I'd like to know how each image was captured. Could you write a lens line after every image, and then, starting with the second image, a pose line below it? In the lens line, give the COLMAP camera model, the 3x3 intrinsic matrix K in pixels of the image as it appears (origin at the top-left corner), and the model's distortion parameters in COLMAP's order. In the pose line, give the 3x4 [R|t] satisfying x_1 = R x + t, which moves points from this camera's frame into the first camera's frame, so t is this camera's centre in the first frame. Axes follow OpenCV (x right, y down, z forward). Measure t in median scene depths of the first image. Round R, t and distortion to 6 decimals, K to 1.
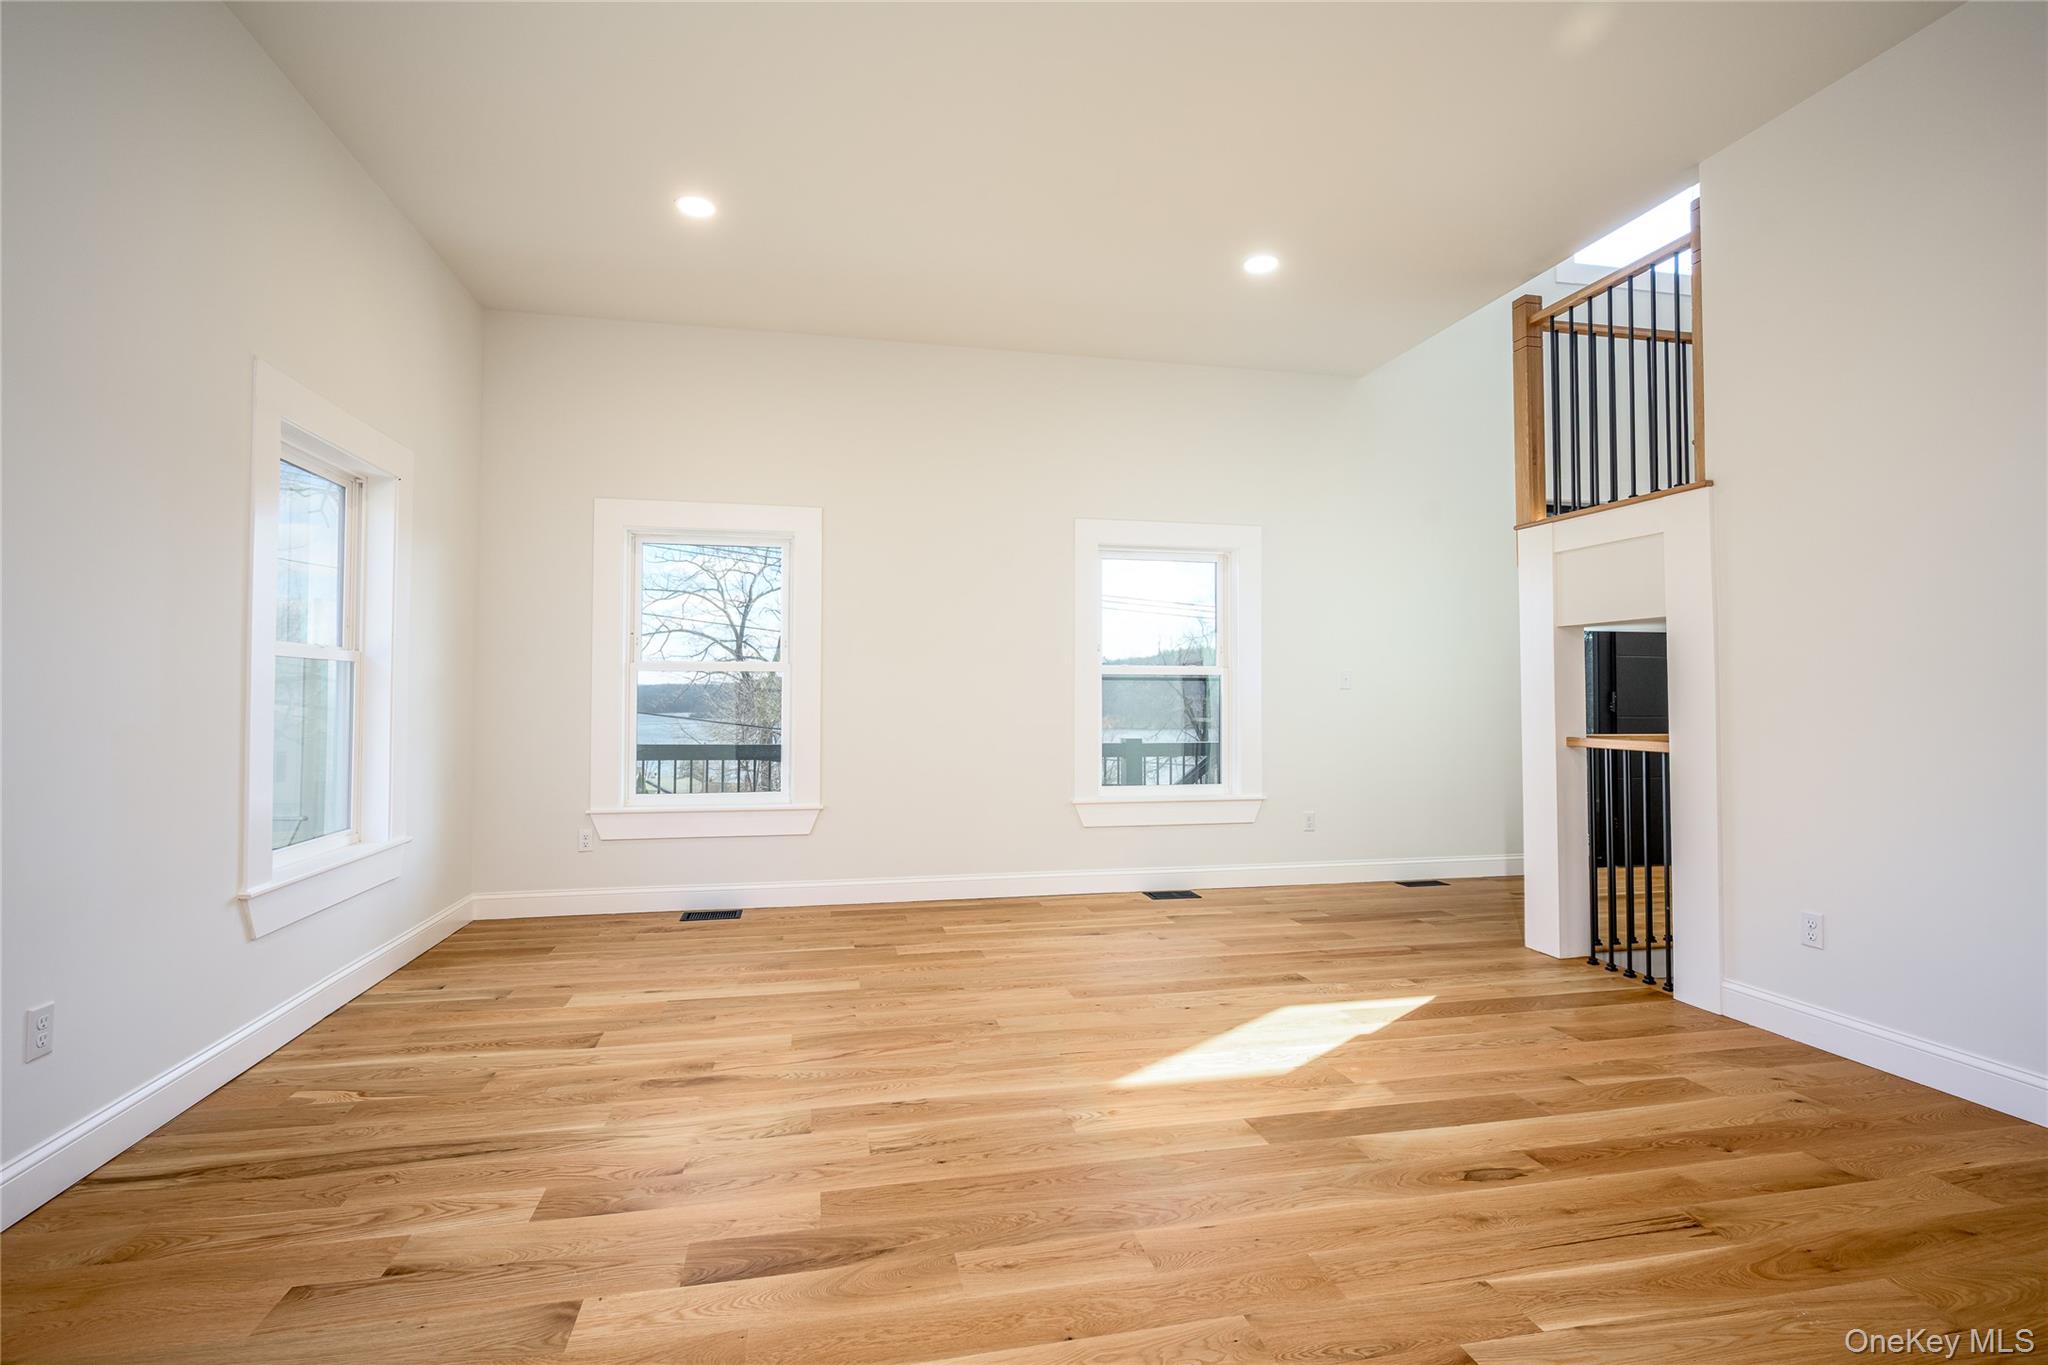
lens RADIAL K [[1016.5, 0, 1014.2], [0, 1016.5, 687.7], [0, 0, 1]] dist [0.001709, 0.000048]
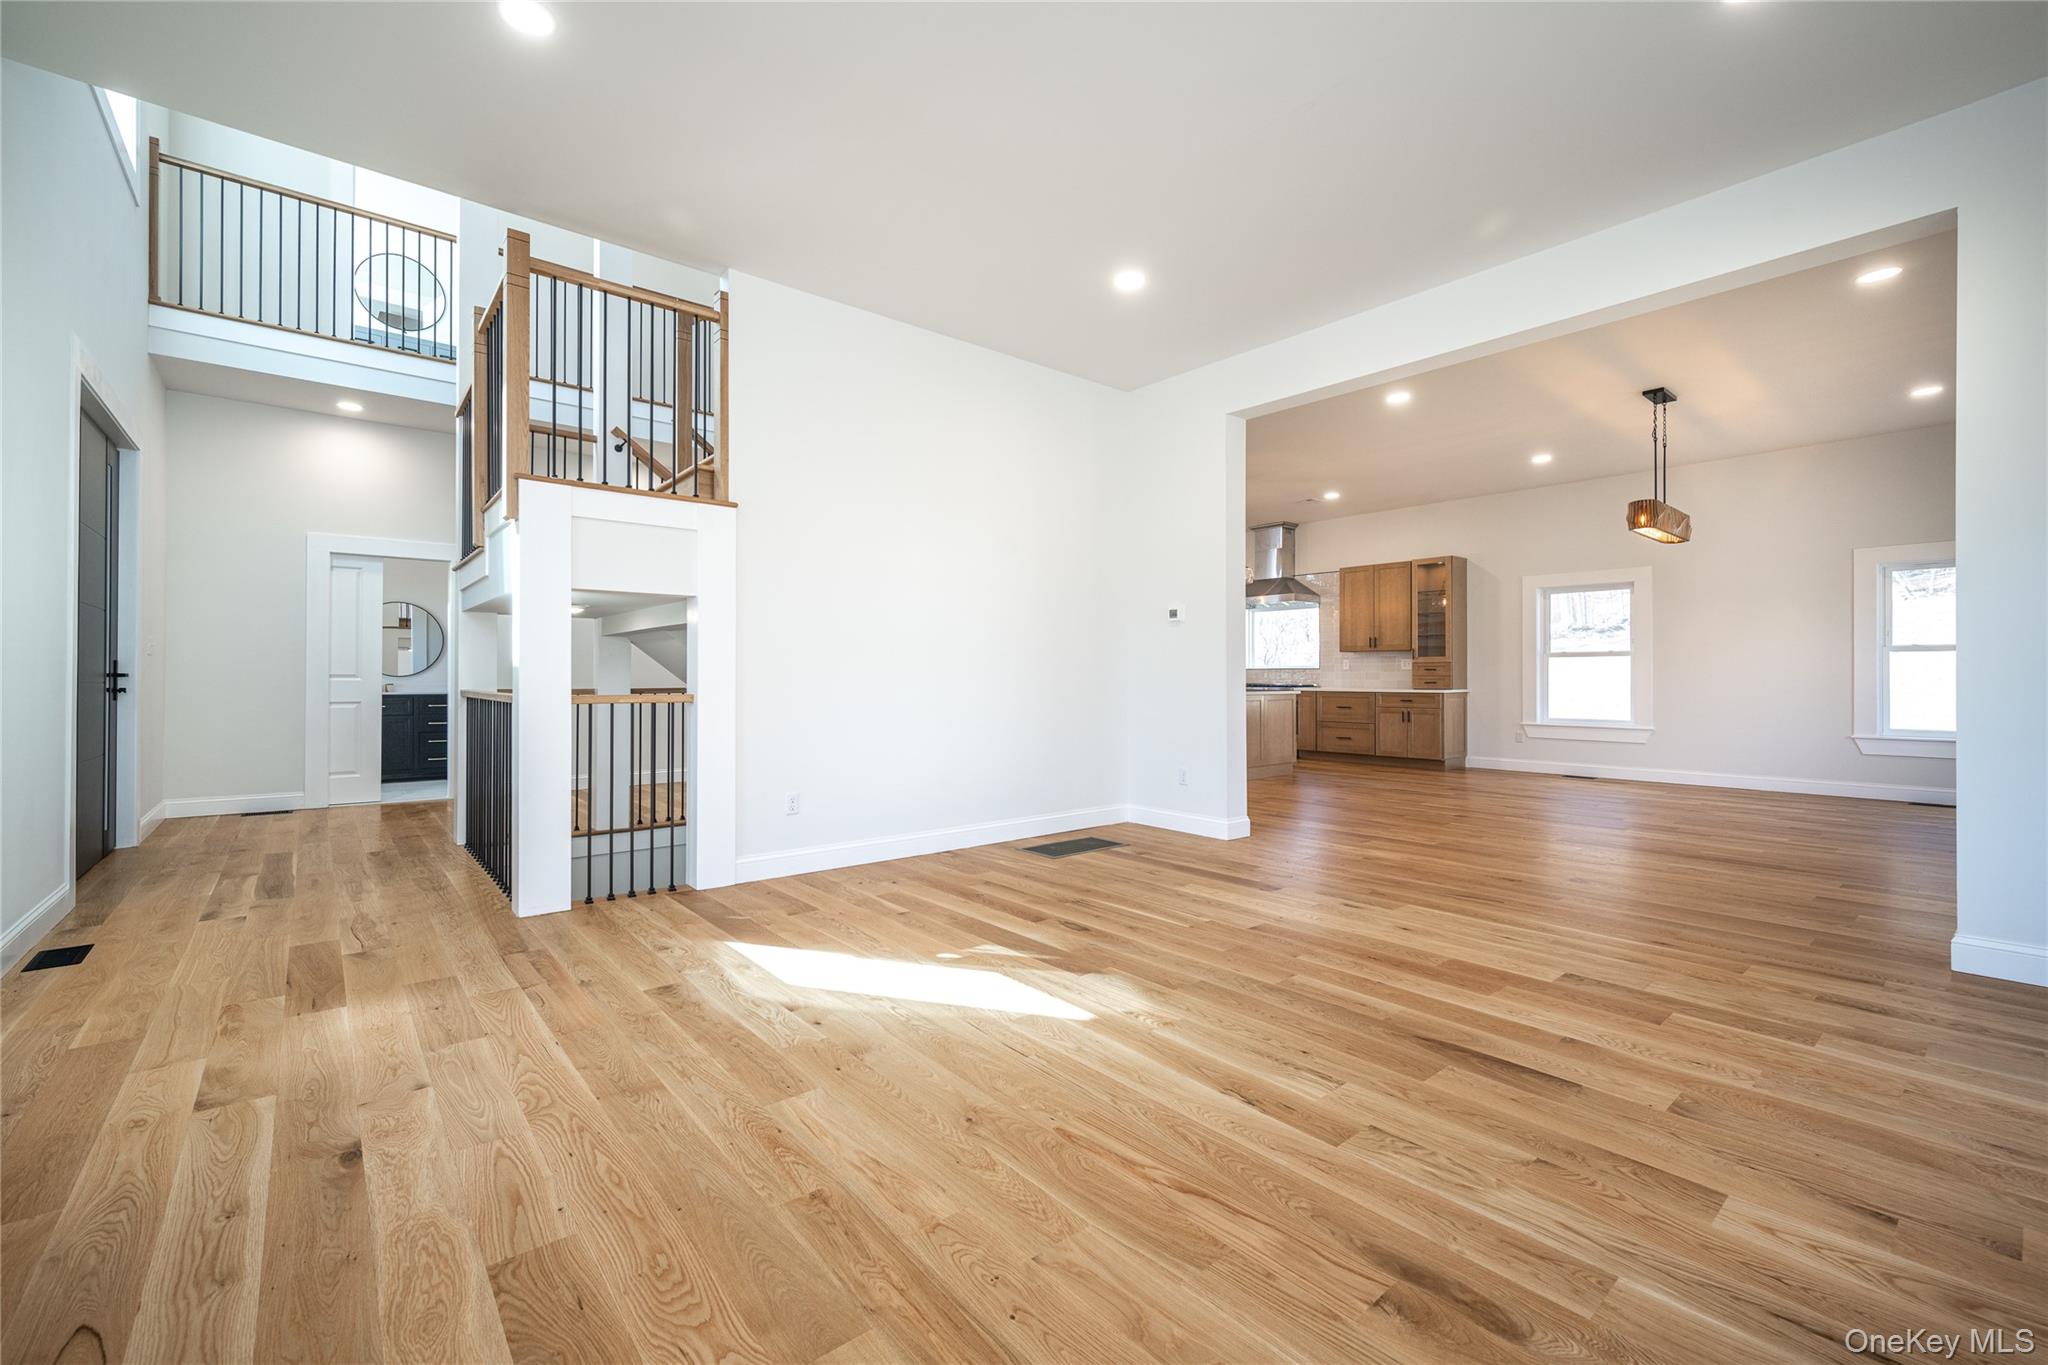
lens RADIAL K [[862.1, 0, 1019.2], [0, 862.1, 675.0], [0, 0, 1]] dist [0.001999, 0.000099]
pose [[-0.489692, 0.000935, 0.871895, -0.664012], [-0.010017, 0.999927, -0.006699, 0.043989], [-0.871838, -0.012015, -0.489647, 1.533486]]
